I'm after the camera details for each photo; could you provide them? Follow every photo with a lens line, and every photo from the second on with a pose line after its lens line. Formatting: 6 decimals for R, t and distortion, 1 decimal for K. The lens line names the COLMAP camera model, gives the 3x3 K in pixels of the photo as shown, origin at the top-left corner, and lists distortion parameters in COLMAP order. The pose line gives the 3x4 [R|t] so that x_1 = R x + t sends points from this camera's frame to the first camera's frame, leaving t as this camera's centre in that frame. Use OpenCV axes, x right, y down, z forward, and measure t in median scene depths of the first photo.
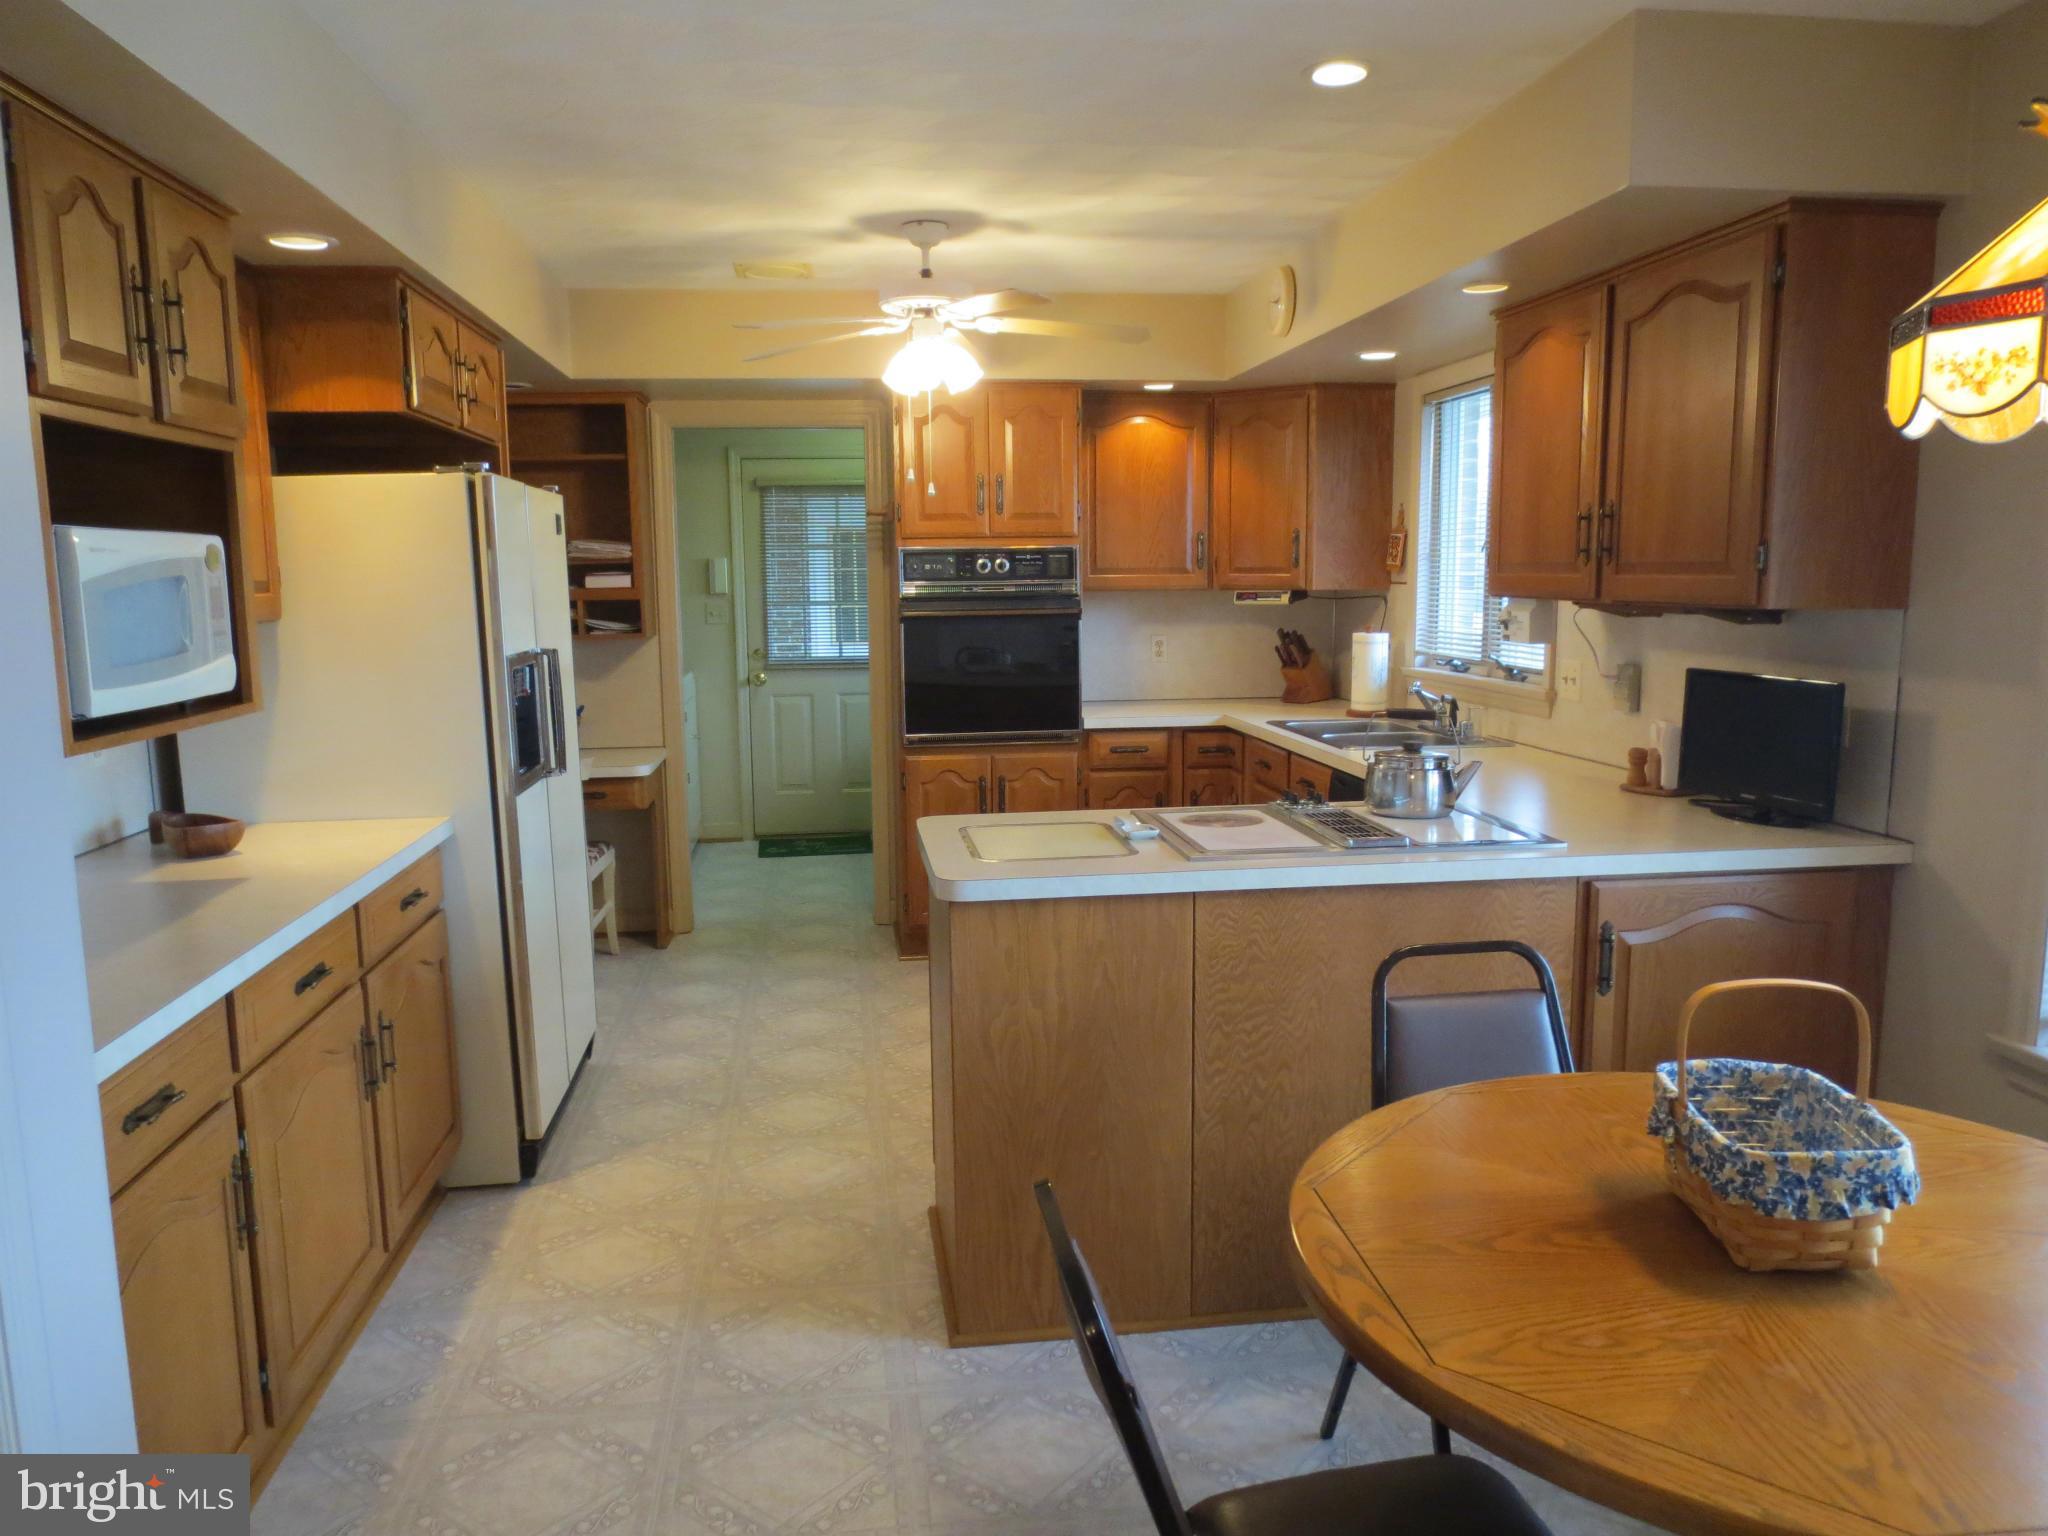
lens RADIAL K [[1449.2, 0, 1022.0], [0, 1449.2, 767.1], [0, 0, 1]] dist [-0.022583, 0.004981]
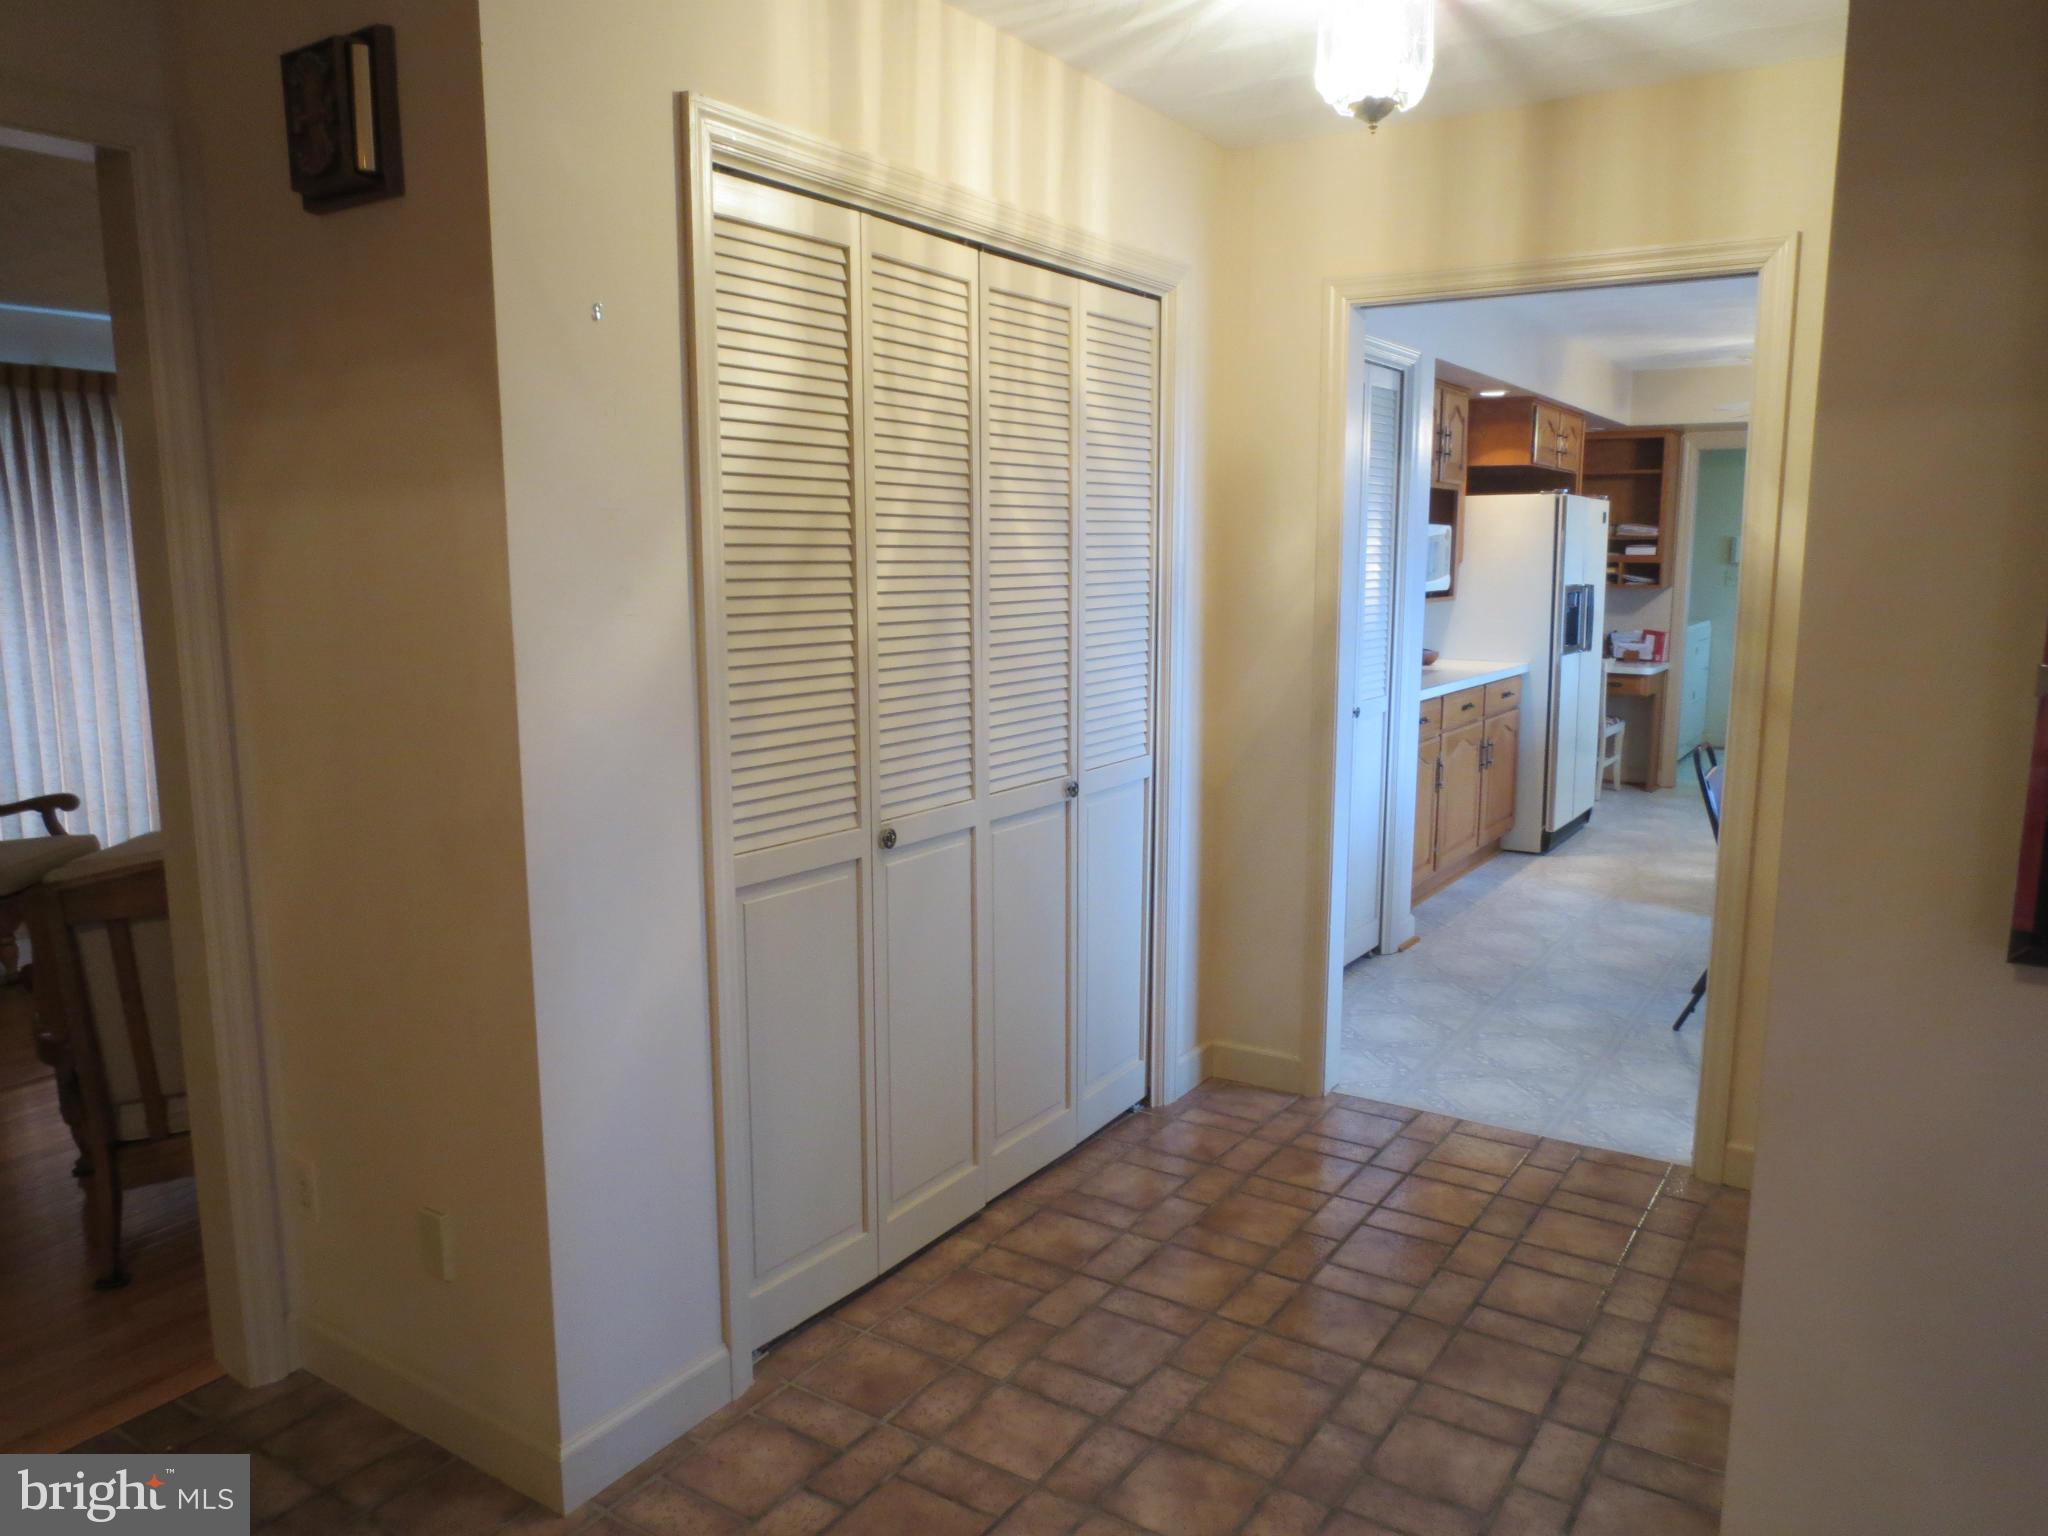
lens RADIAL K [[1449.2, 0, 1026.8], [0, 1449.2, 760.8], [0, 0, 1]] dist [-0.022583, 0.004981]
pose [[0.756327, 0.112746, -0.644405, 0.361869], [-0.103405, 0.993257, 0.052417, 0.125316], [0.645970, 0.026991, 0.762886, -0.915949]]
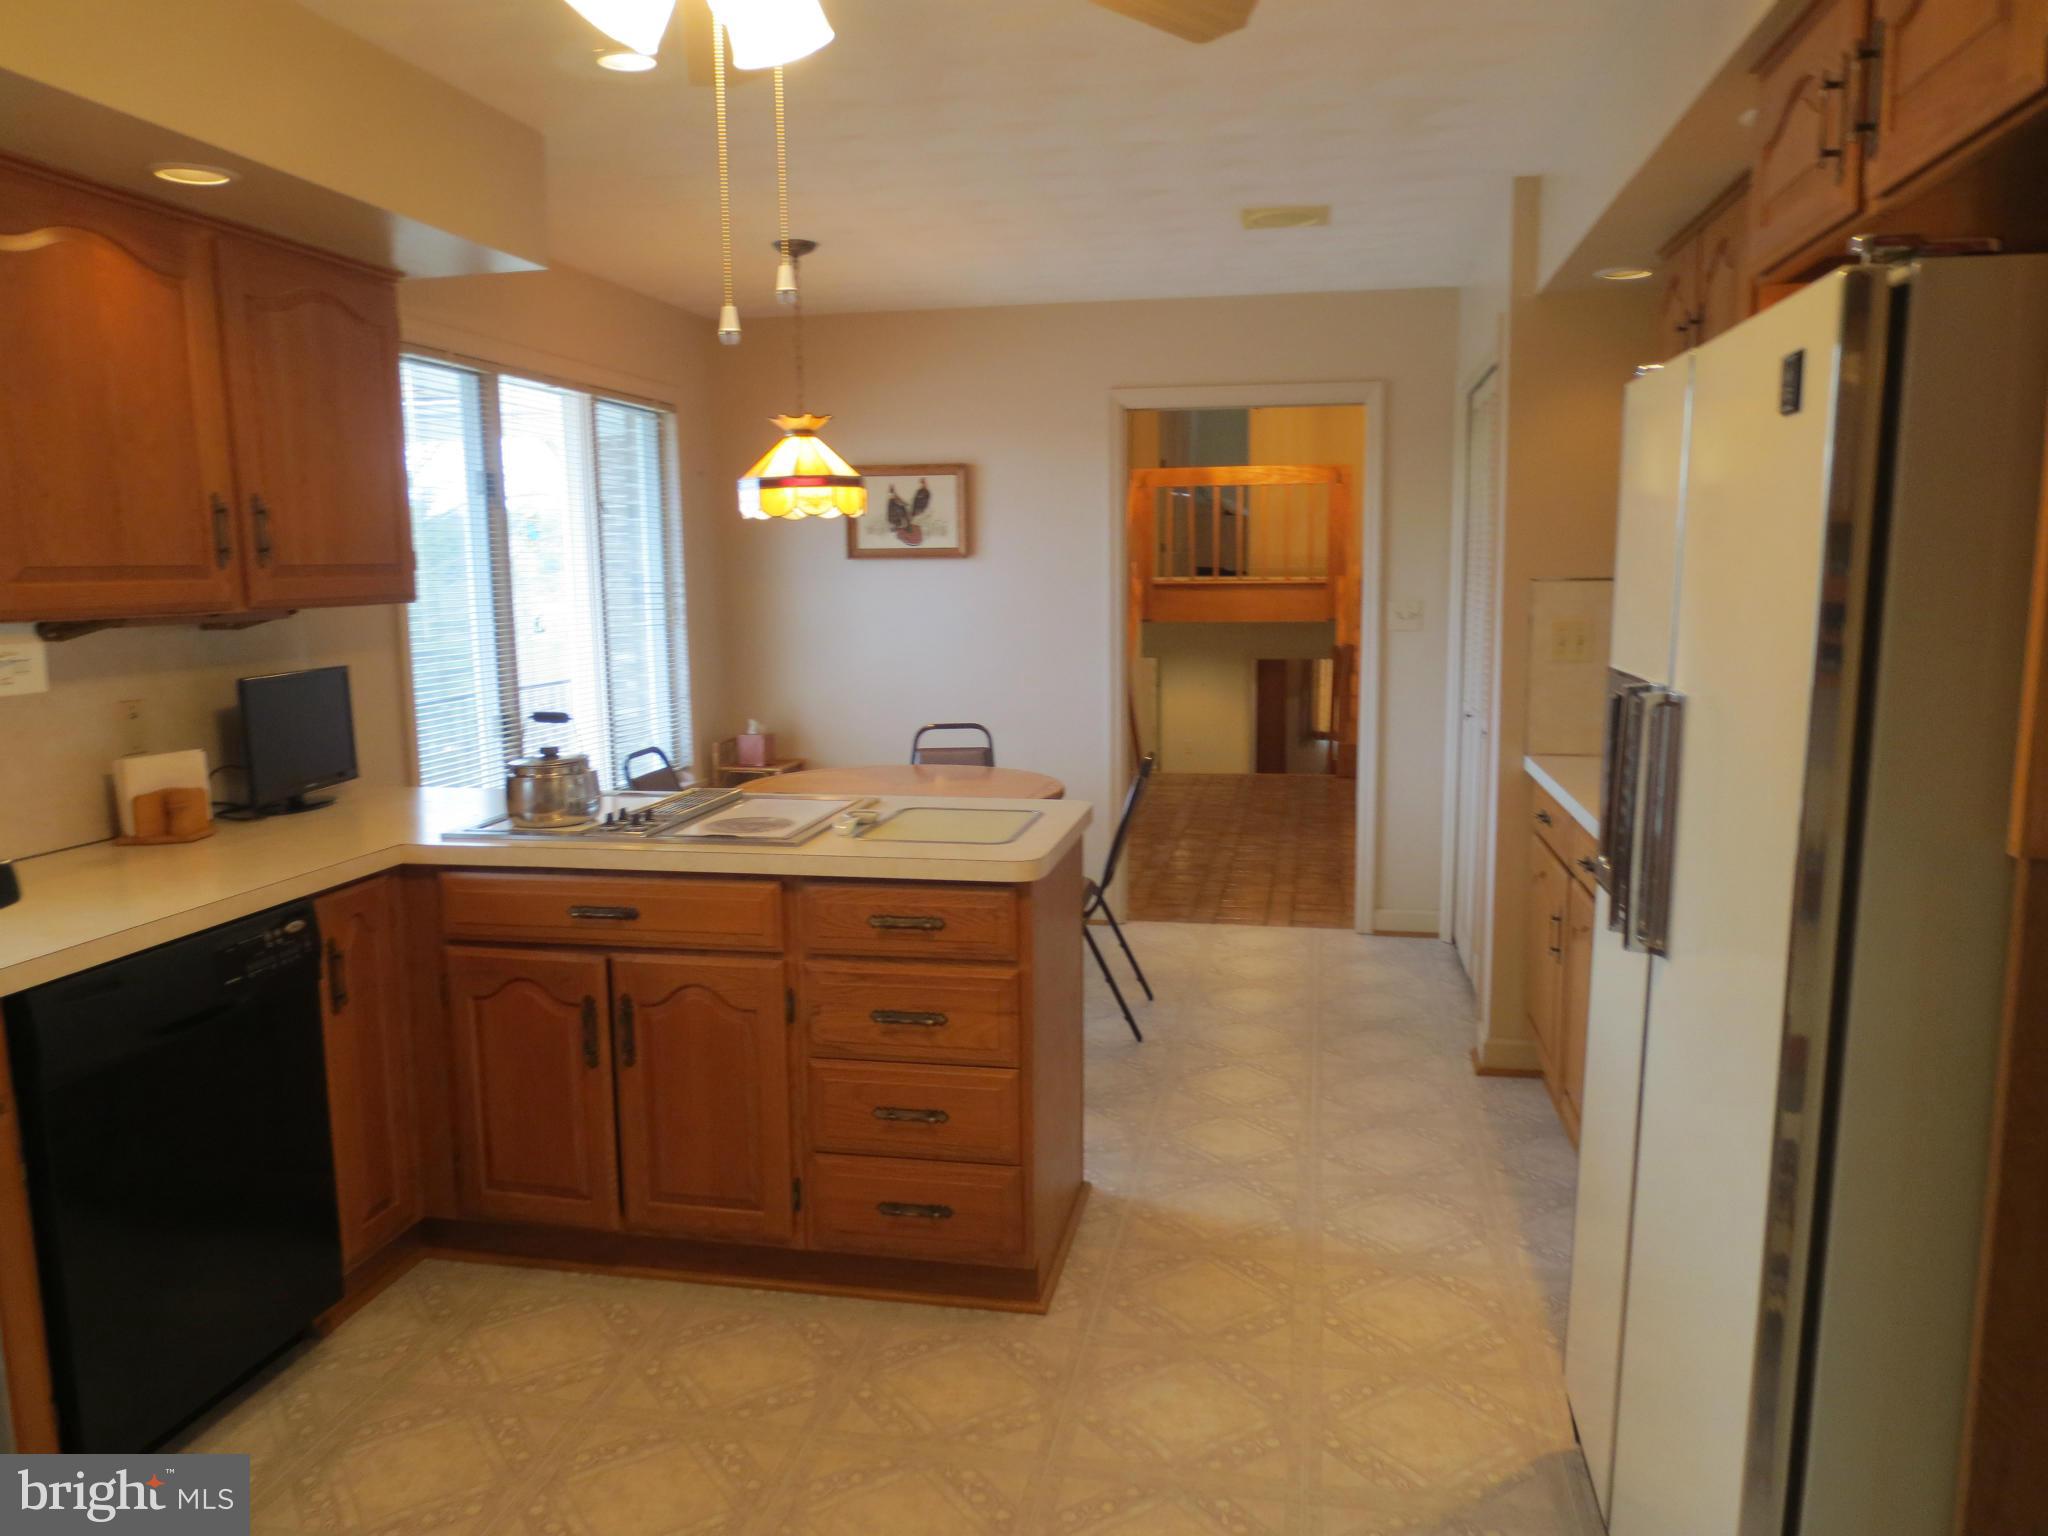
lens RADIAL K [[1449.2, 0, 1022.4], [0, 1449.2, 776.5], [0, 0, 1]] dist [-0.022583, 0.004981]
pose [[-0.946872, -0.028523, 0.320342, -0.289420], [0.062928, 0.960374, 0.271516, -0.209683], [-0.315393, 0.277250, -0.907557, 1.558772]]
